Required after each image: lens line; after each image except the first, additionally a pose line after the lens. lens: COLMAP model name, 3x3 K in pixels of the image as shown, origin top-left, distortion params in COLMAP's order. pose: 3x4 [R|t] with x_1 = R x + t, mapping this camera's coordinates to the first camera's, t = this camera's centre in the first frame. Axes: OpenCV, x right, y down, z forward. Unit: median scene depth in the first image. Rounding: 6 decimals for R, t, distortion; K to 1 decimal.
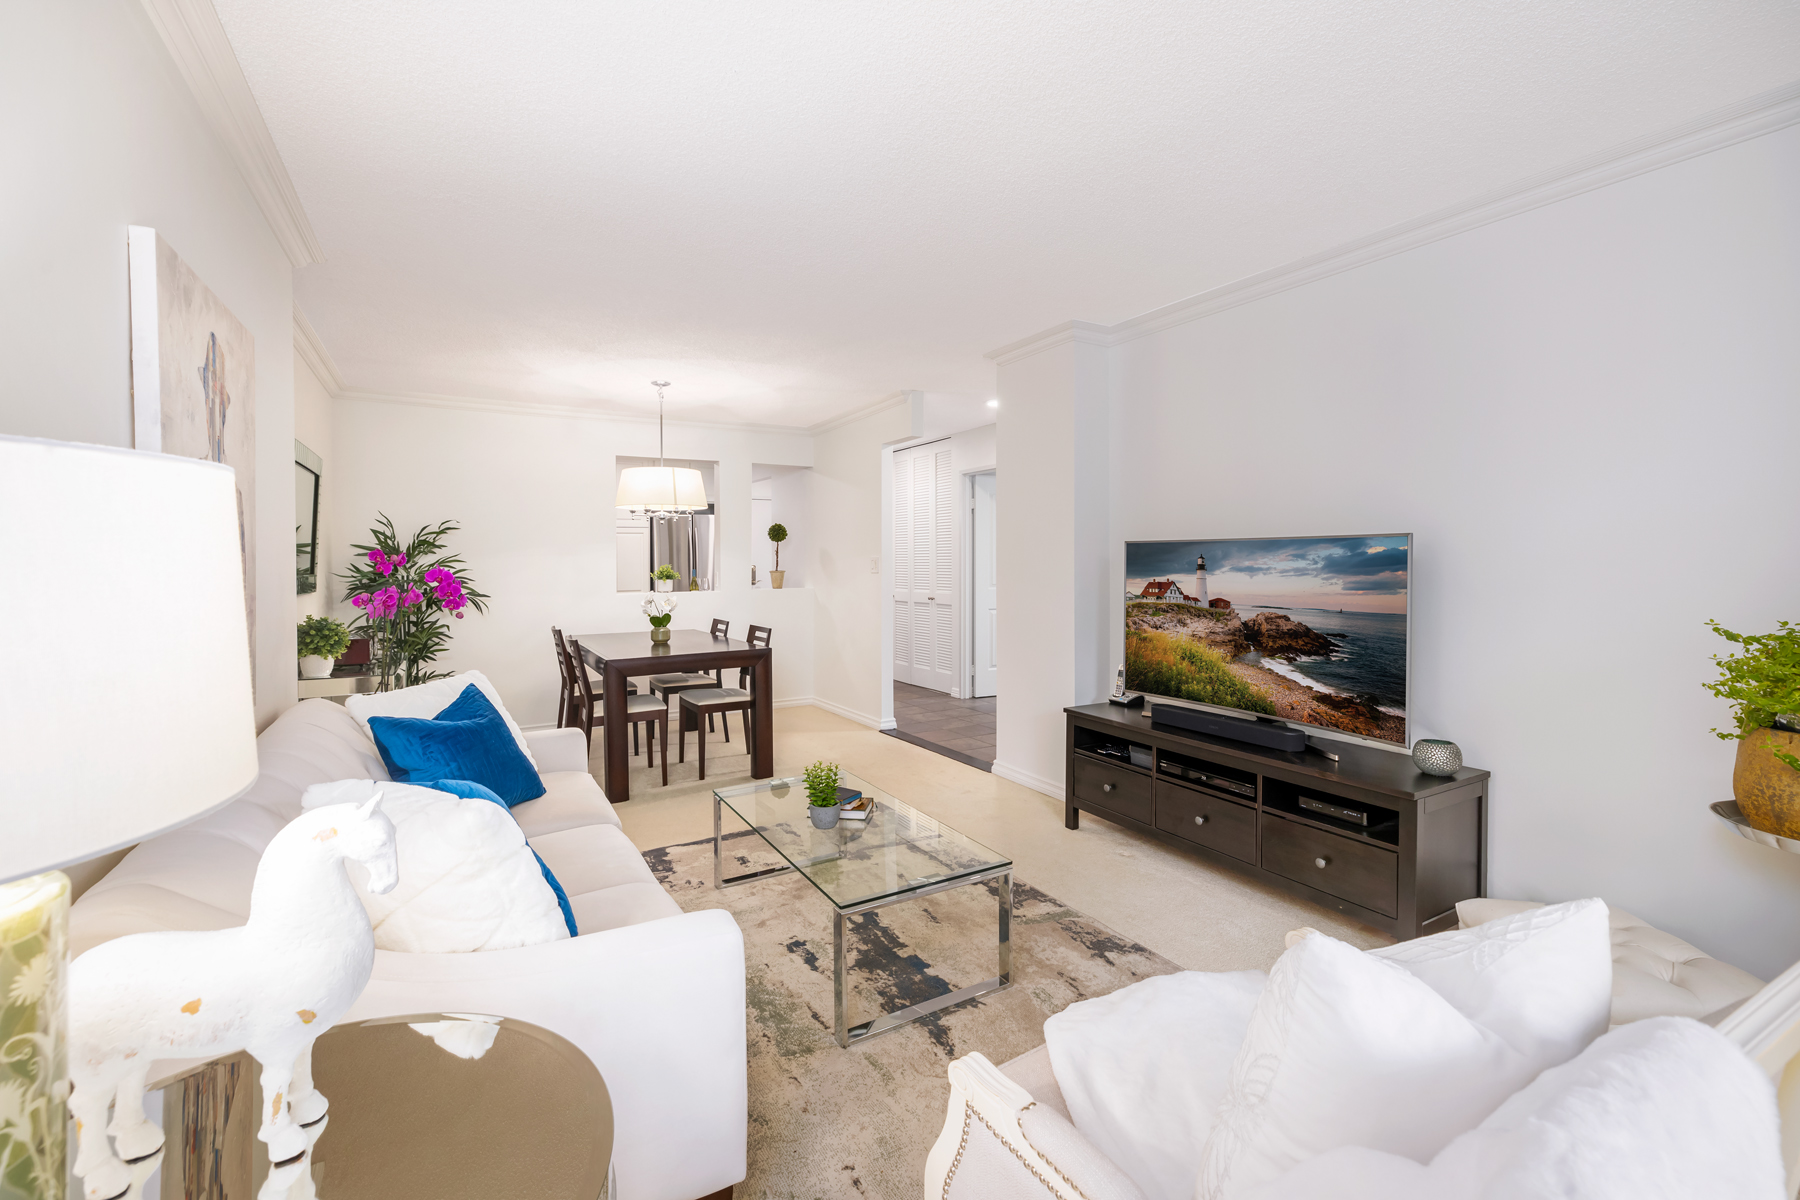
lens RADIAL K [[776.2, 0, 904.8], [0, 776.2, 568.4], [0, 0, 1]] dist [0.026685, -0.000035]
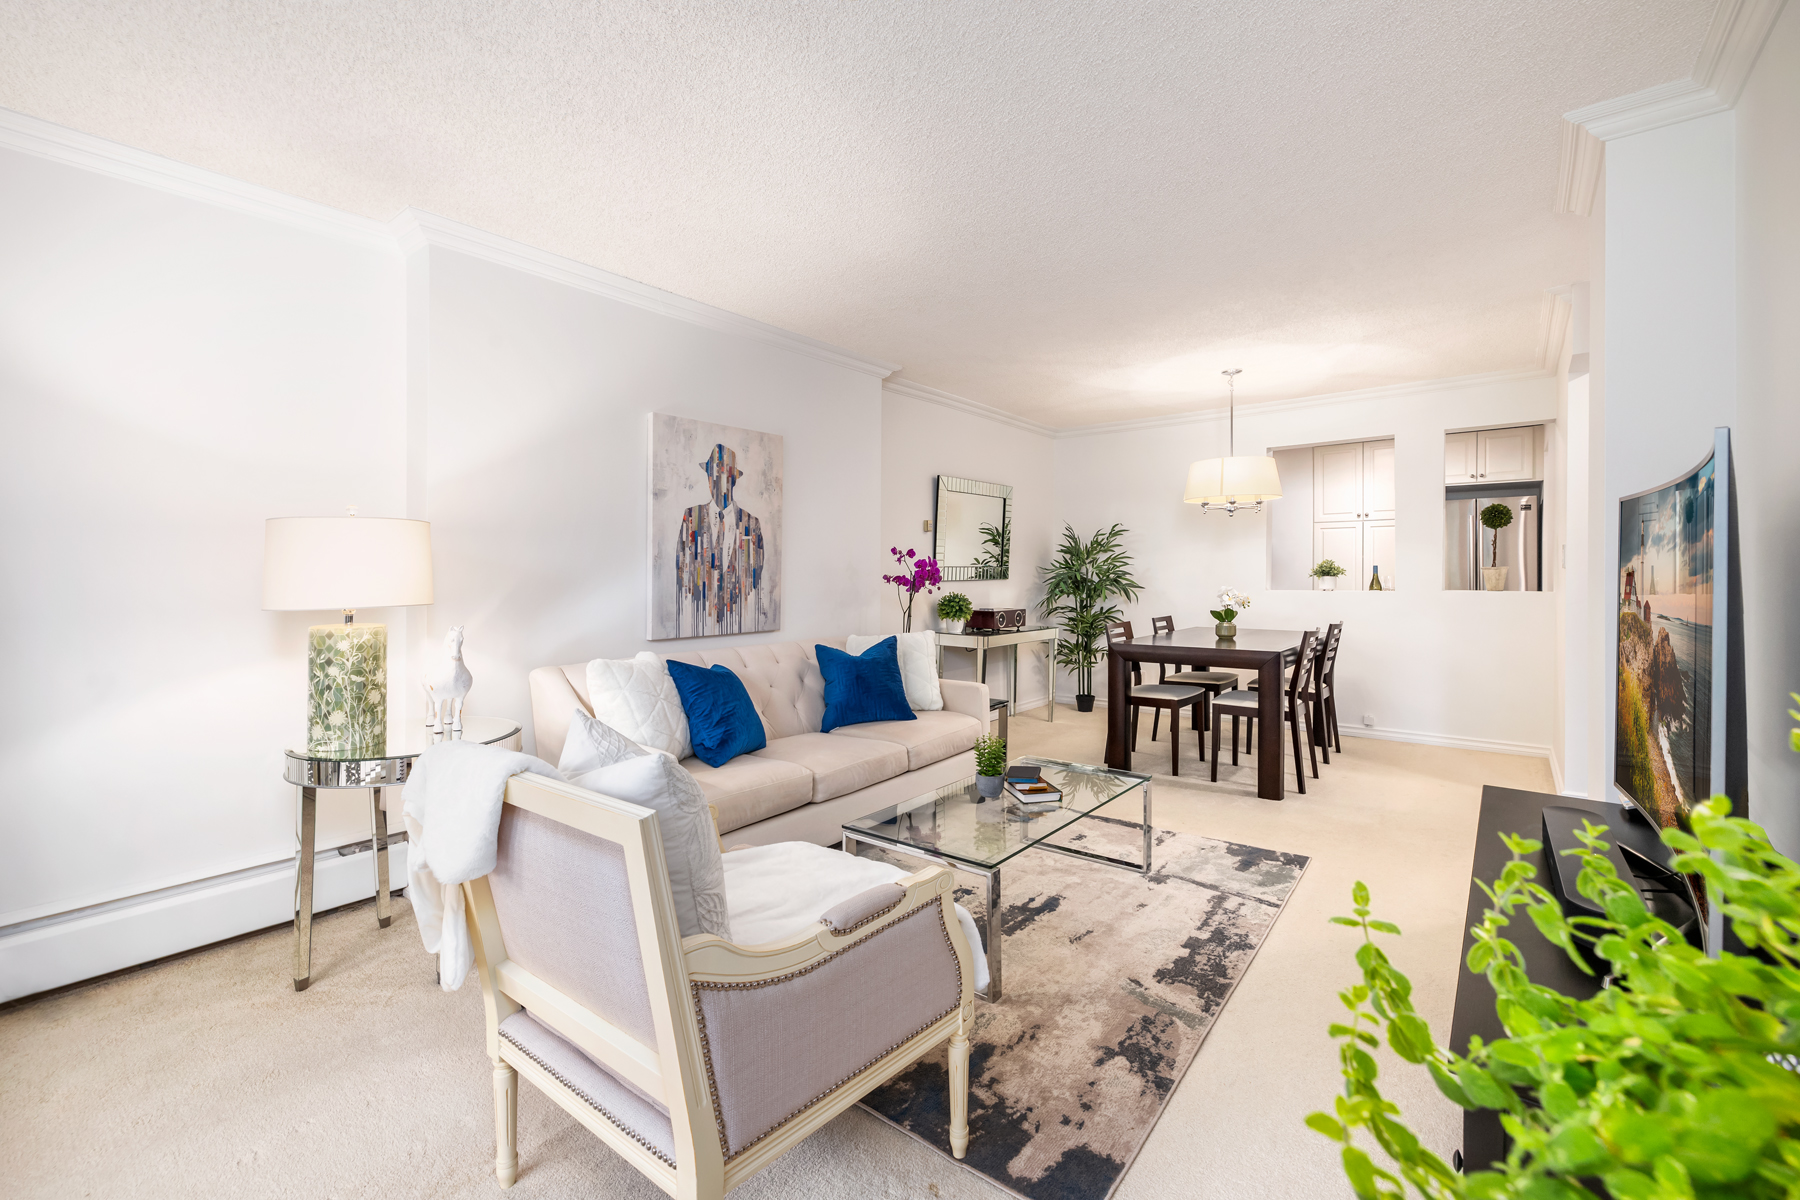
lens RADIAL K [[764.3, 0, 872.8], [0, 764.3, 578.6], [0, 0, 1]] dist [-0.000611, 0.000011]
pose [[0.313530, 0.016067, -0.949442, 0.617959], [-0.008027, 0.999866, 0.014269, 0.013827], [0.949544, 0.003148, 0.313617, 0.380038]]
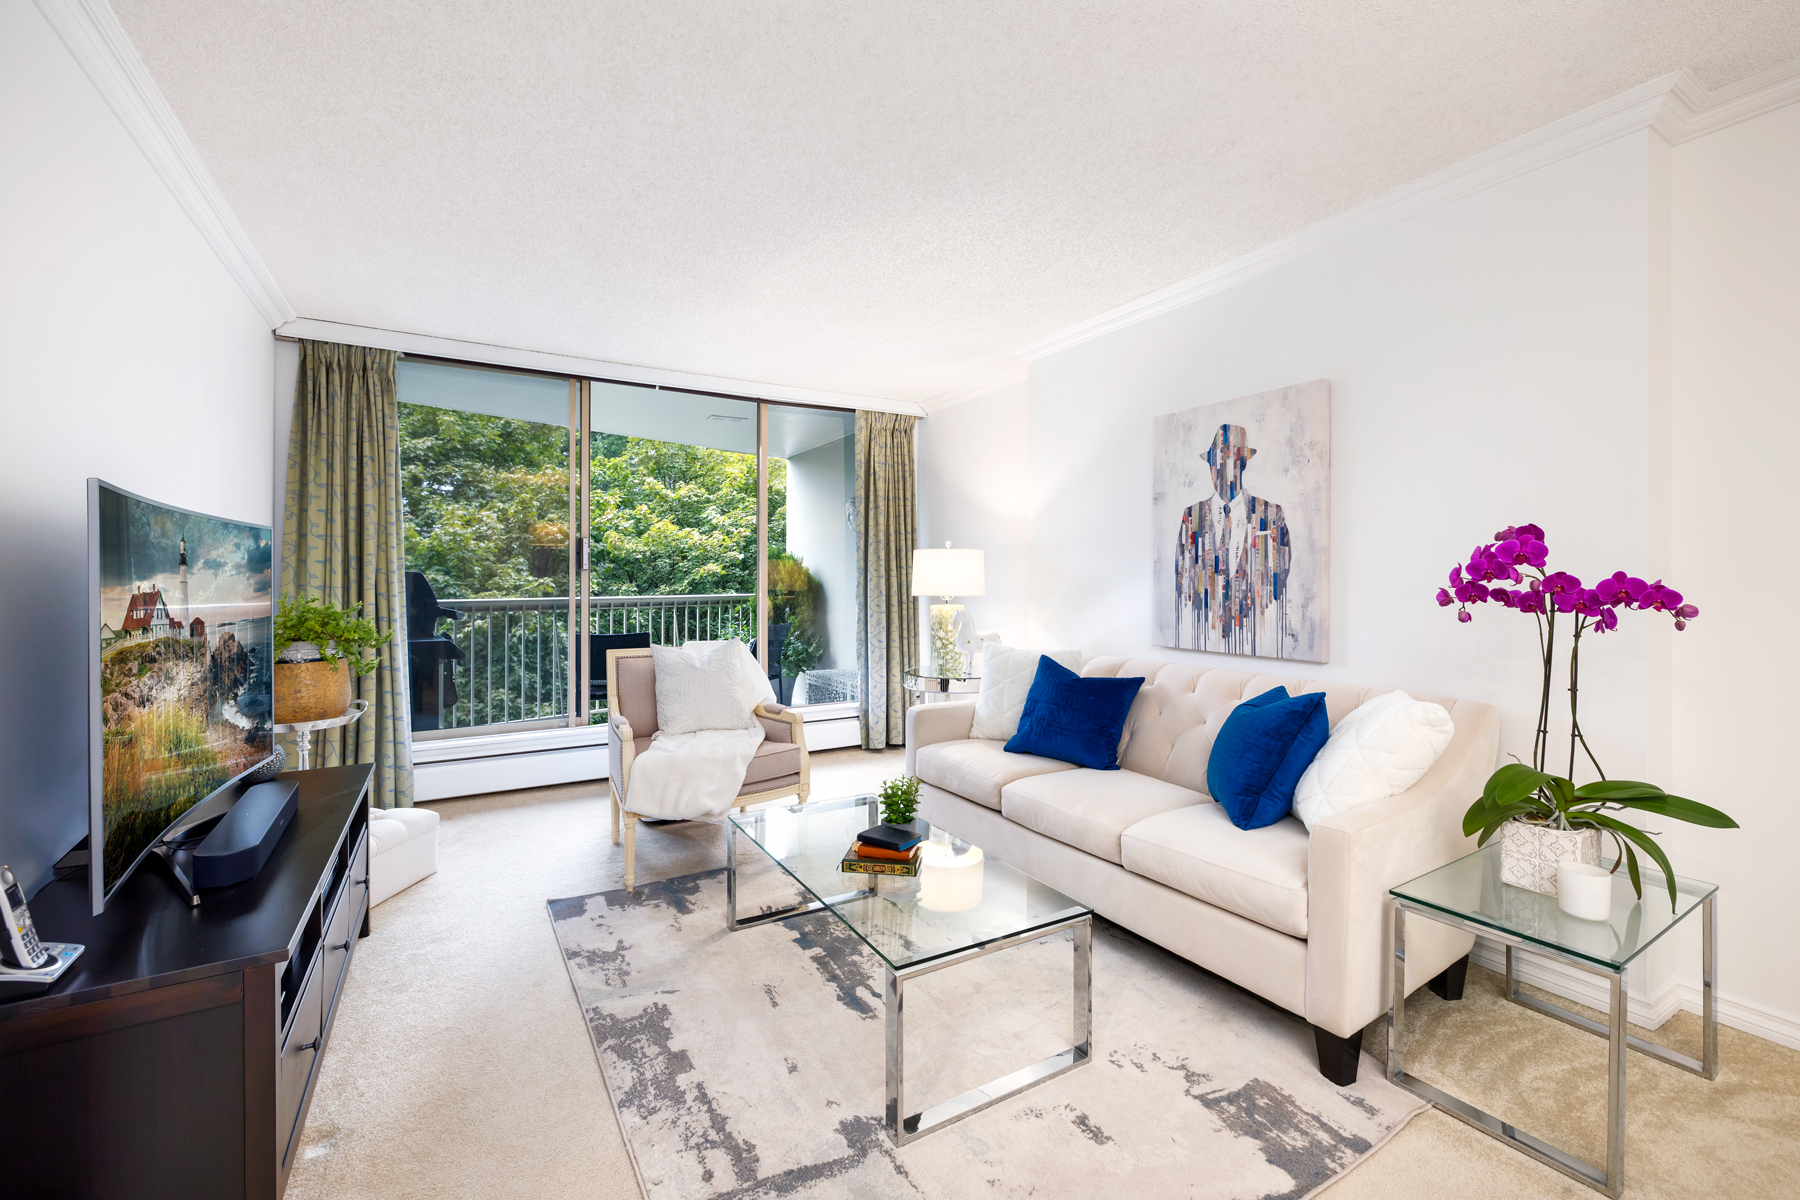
lens RADIAL K [[712.7, 0, 889.3], [0, 712.7, 574.0], [0, 0, 1]] dist [-0.000493, 0.000081]
pose [[-0.999915, 0.009667, 0.008771, -0.075664], [0.009716, 0.999937, 0.005545, 0.008894], [-0.008717, 0.005630, -0.999946, 1.339623]]
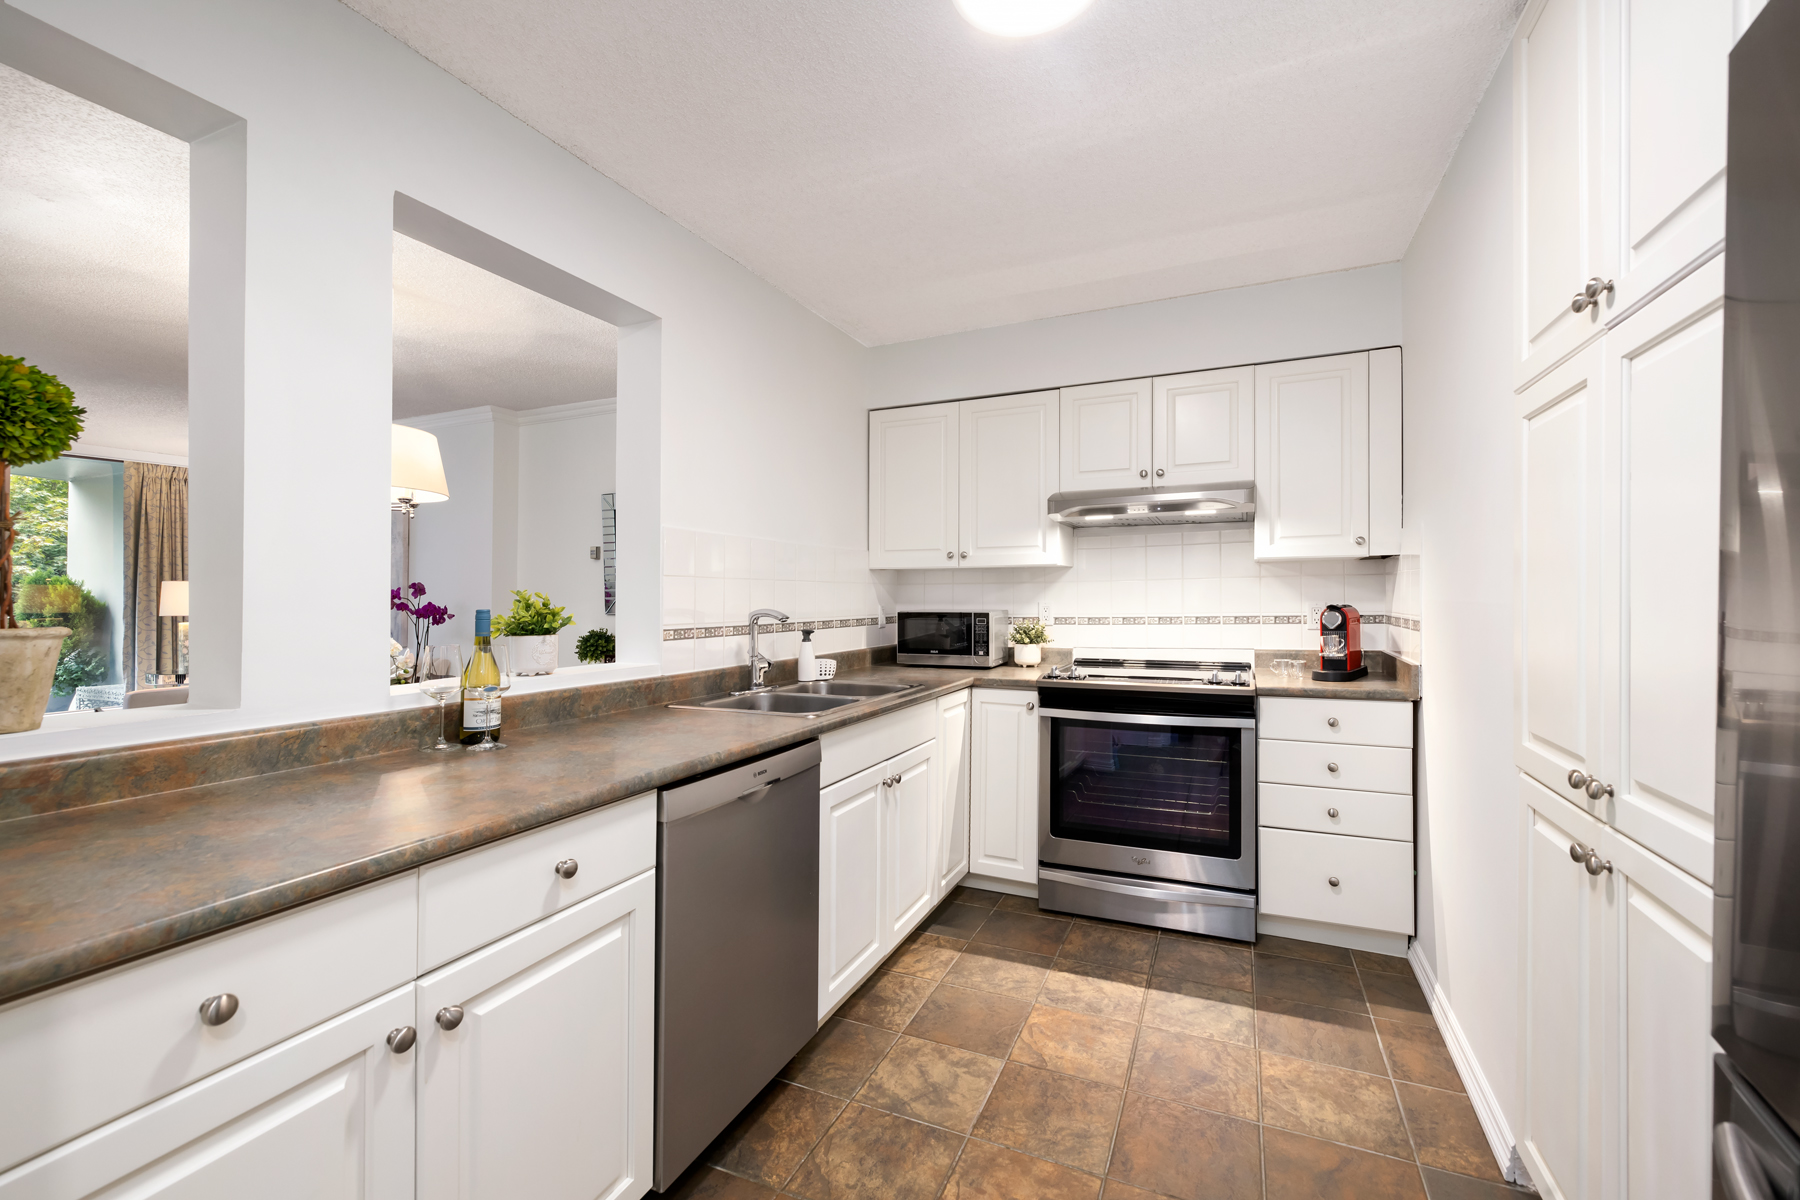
lens RADIAL K [[745.5, 0, 886.8], [0, 745.5, 594.4], [0, 0, 1]] dist [0.000616, 0.000059]
pose [[-0.815950, 0.004213, -0.578108, -0.455139], [-0.000577, 0.999967, 0.008101, -0.009020], [0.578123, 0.006943, -0.815920, 2.417102]]
